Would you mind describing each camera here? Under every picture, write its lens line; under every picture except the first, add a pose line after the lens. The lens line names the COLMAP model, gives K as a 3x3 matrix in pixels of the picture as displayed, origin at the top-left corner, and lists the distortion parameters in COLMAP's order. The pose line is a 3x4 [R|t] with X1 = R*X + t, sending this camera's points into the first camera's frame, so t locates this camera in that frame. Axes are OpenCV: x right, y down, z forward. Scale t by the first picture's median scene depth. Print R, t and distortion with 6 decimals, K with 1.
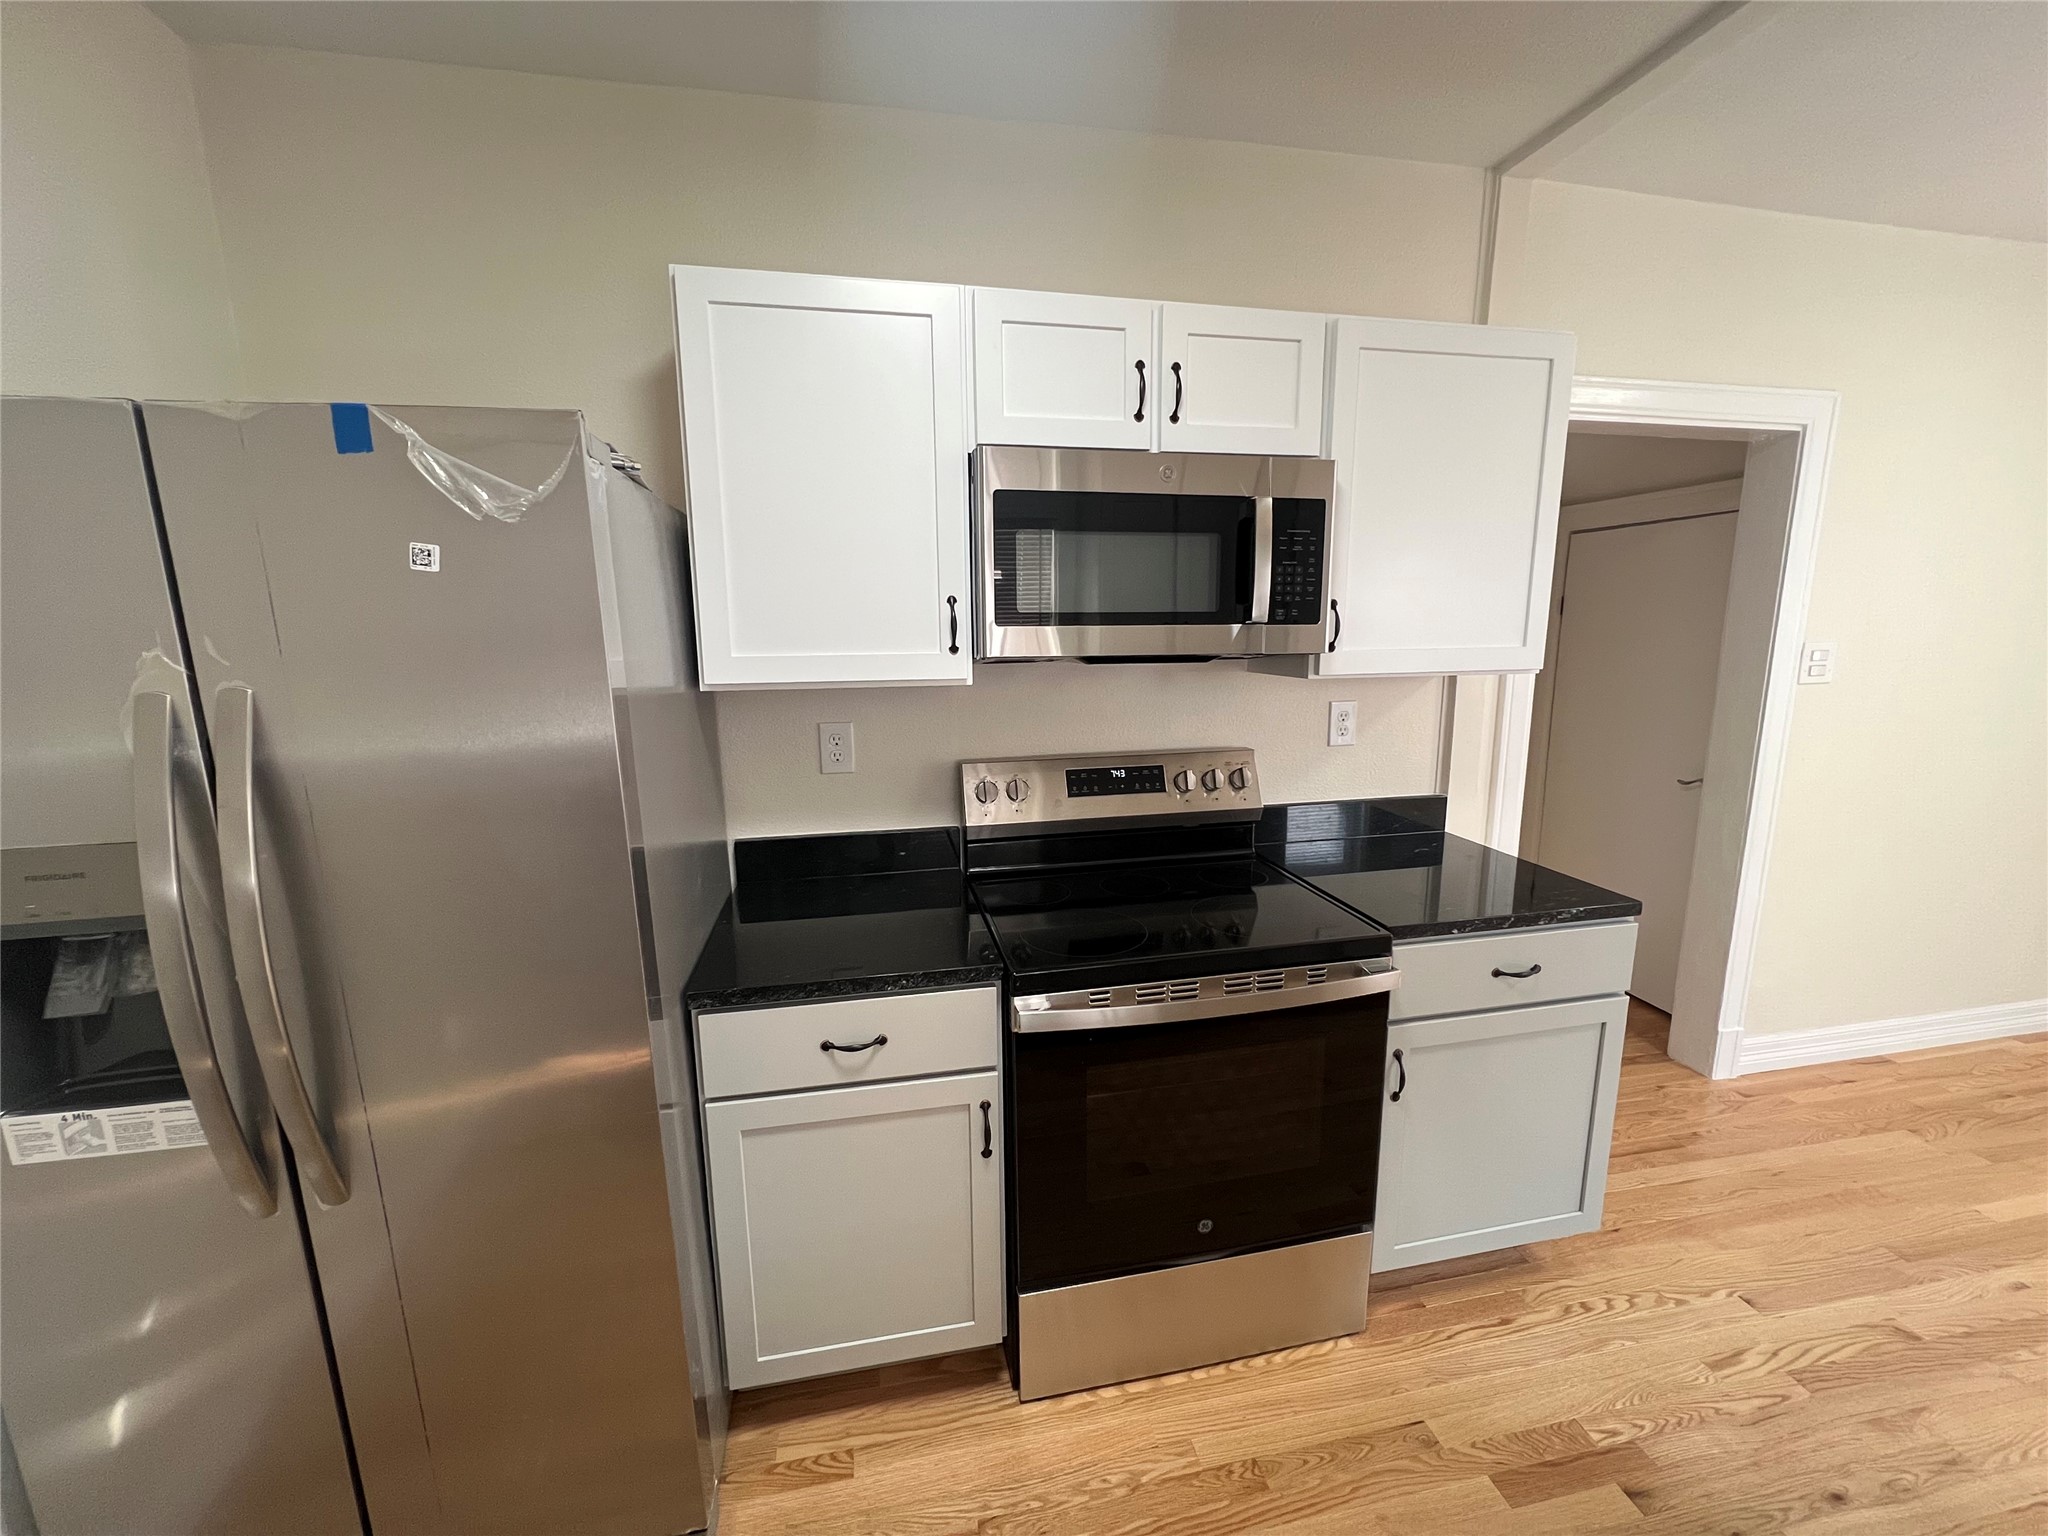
lens RADIAL K [[818.0, 0, 1022.9], [0, 818.0, 773.3], [0, 0, 1]] dist [-0.001330, 0.000061]
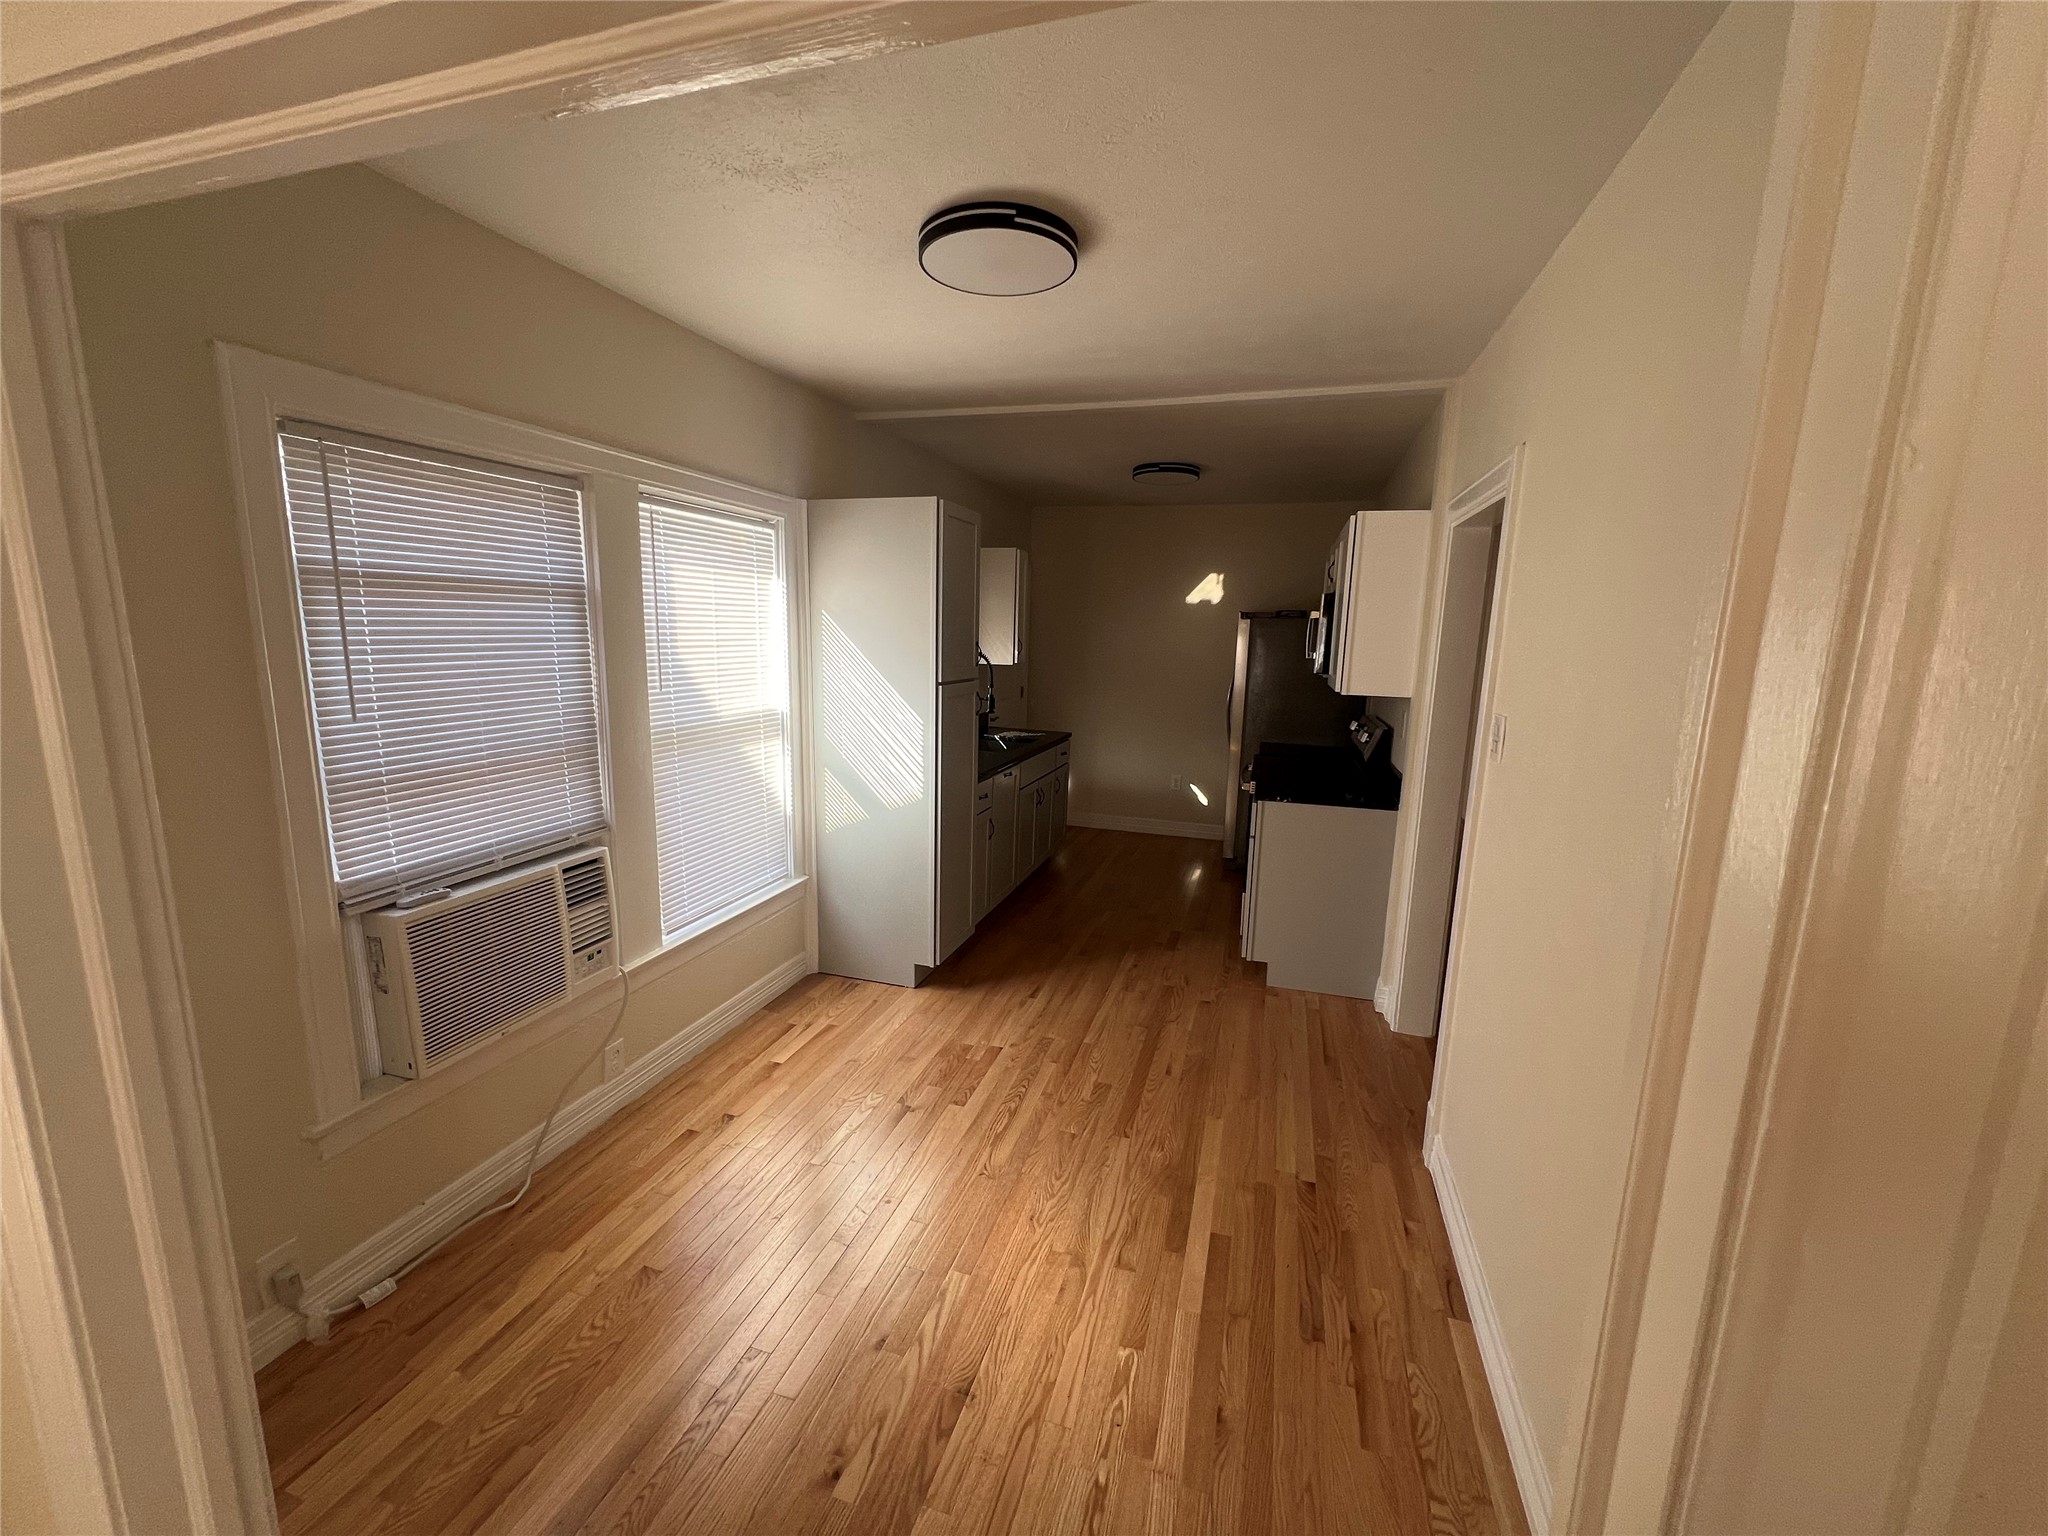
lens RADIAL K [[818.0, 0, 1022.9], [0, 818.0, 773.3], [0, 0, 1]] dist [-0.001330, 0.000061]
pose [[-0.478667, 0.151464, -0.864833, 3.101673], [-0.178537, 0.947636, 0.264782, -0.378215], [0.859652, 0.281147, -0.426561, 1.477122]]
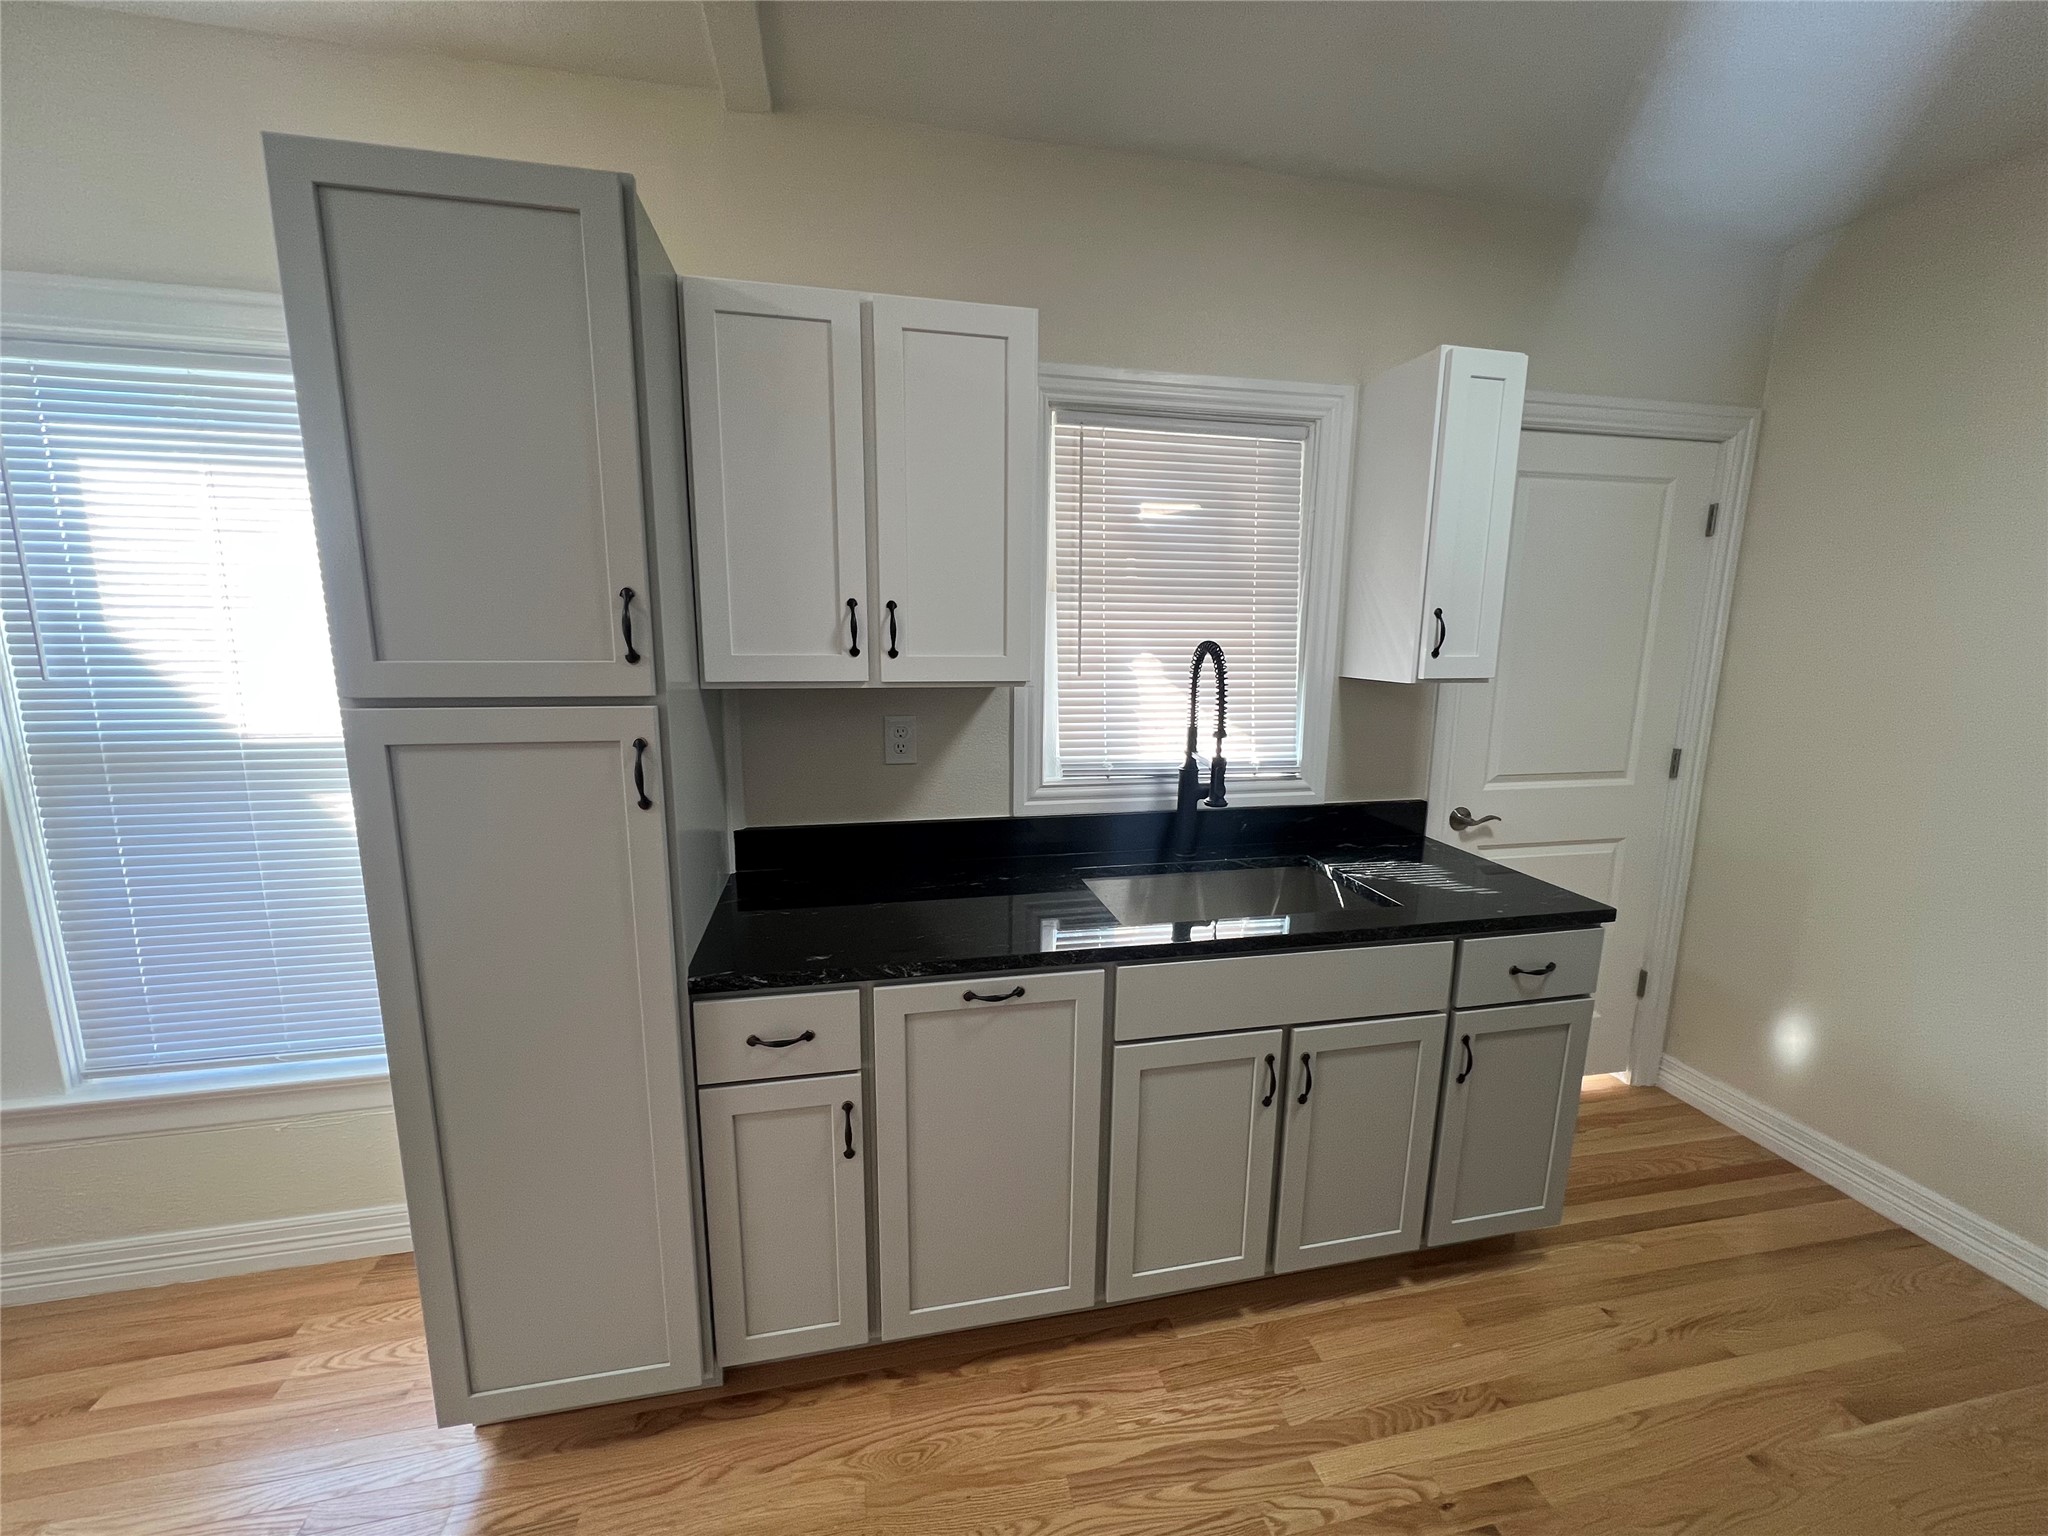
lens RADIAL K [[818.0, 0, 1022.9], [0, 818.0, 773.3], [0, 0, 1]] dist [-0.001330, 0.000061]
pose [[-0.999771, 0.005120, -0.020797, 0.727781], [-0.002515, 0.936231, 0.351377, -0.200644], [0.021270, 0.351349, -0.936003, 1.047180]]
